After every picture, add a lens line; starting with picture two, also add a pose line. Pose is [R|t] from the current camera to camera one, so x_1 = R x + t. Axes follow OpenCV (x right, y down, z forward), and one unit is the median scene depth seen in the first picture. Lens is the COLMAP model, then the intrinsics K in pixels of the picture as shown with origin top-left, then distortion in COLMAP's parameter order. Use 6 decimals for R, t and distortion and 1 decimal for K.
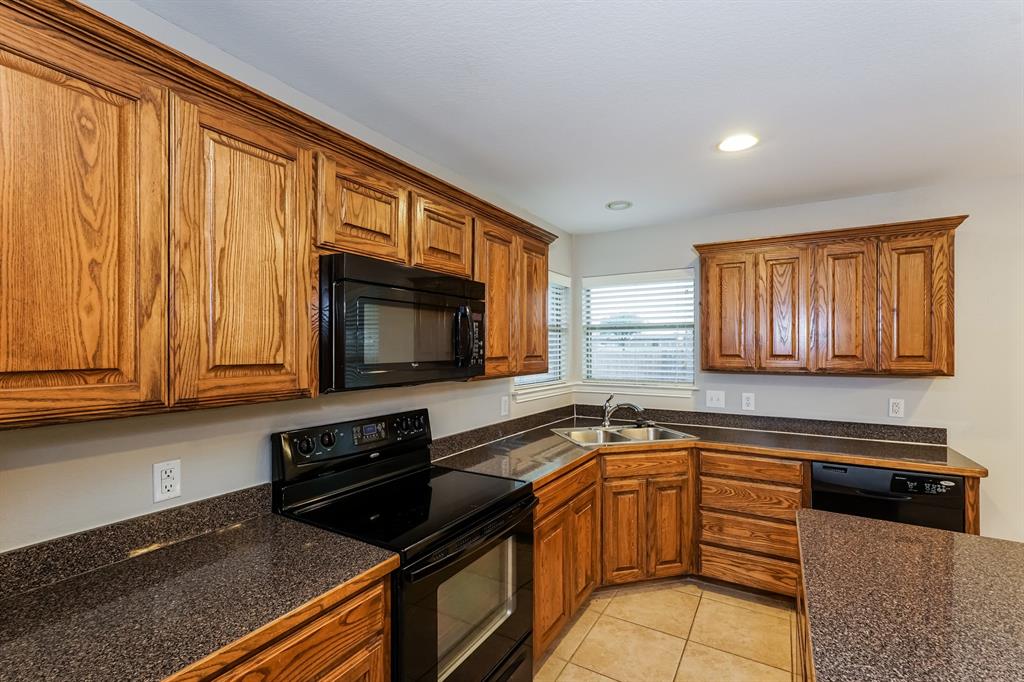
lens RADIAL K [[449.9, 0, 512.5], [0, 449.9, 347.3], [0, 0, 1]] dist [-0.002461, 0.000056]
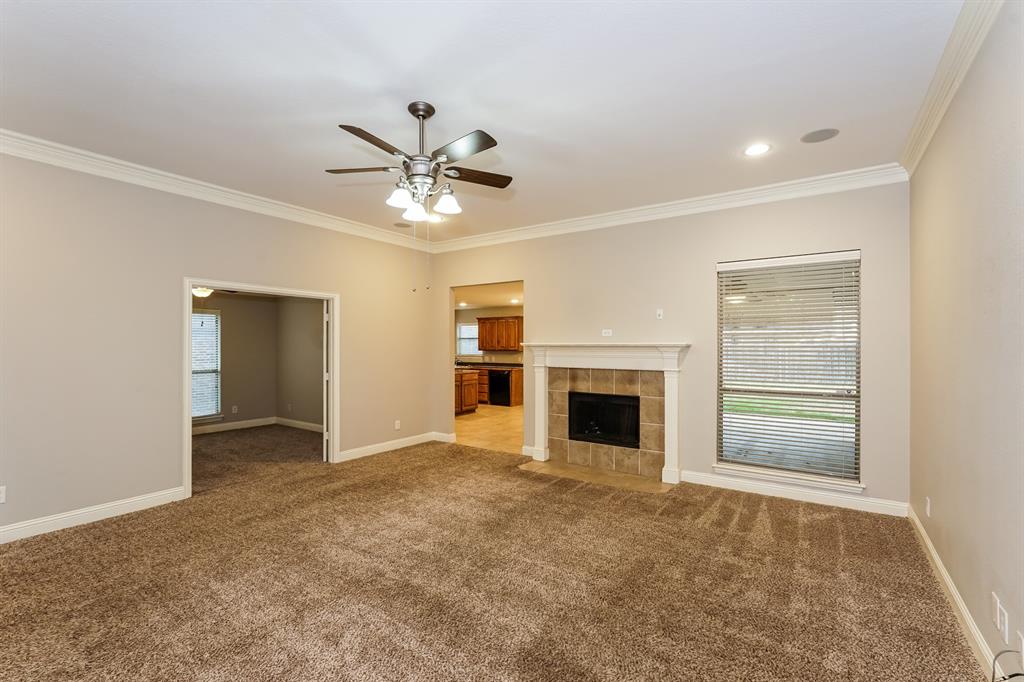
lens RADIAL K [[451.5, 0, 511.5], [0, 451.5, 344.6], [0, 0, 1]] dist [-0.002050, 0.000011]
pose [[0.997959, 0.000702, -0.063853, 1.328561], [-0.000859, 0.999997, -0.002430, 0.013692], [0.063851, 0.002479, 0.997956, -3.921770]]
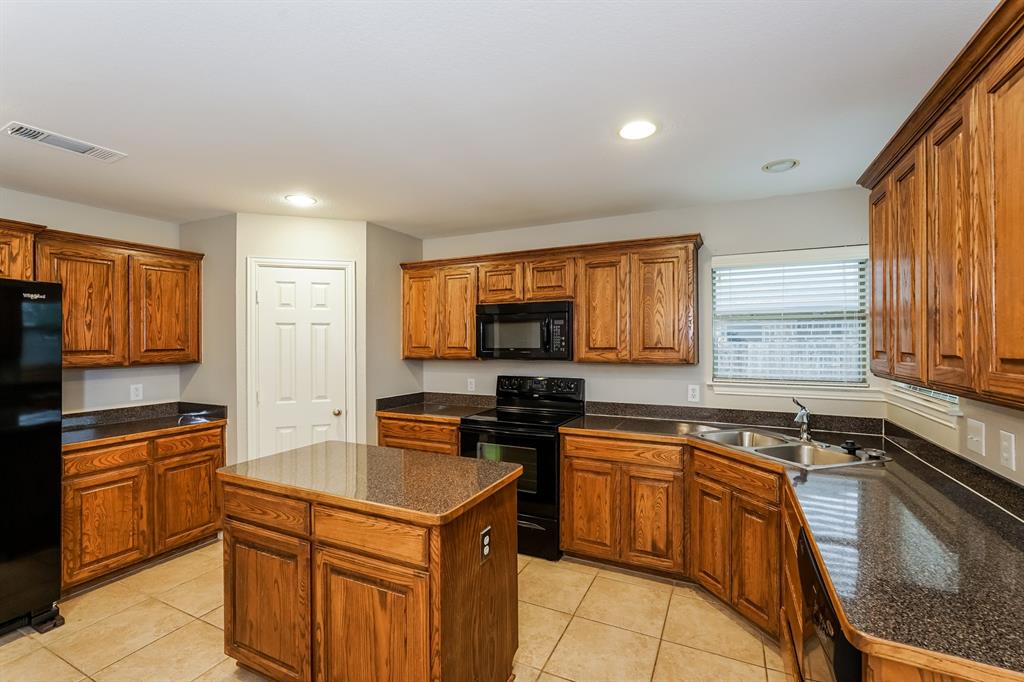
lens RADIAL K [[443.5, 0, 512.0], [0, 443.5, 341.0], [0, 0, 1]] dist [-0.014327, -0.000028]
pose [[0.087610, -0.003387, -0.996149, 1.389559], [0.003253, 0.999990, -0.003114, 0.004546], [0.996150, -0.002967, 0.087620, 0.624733]]
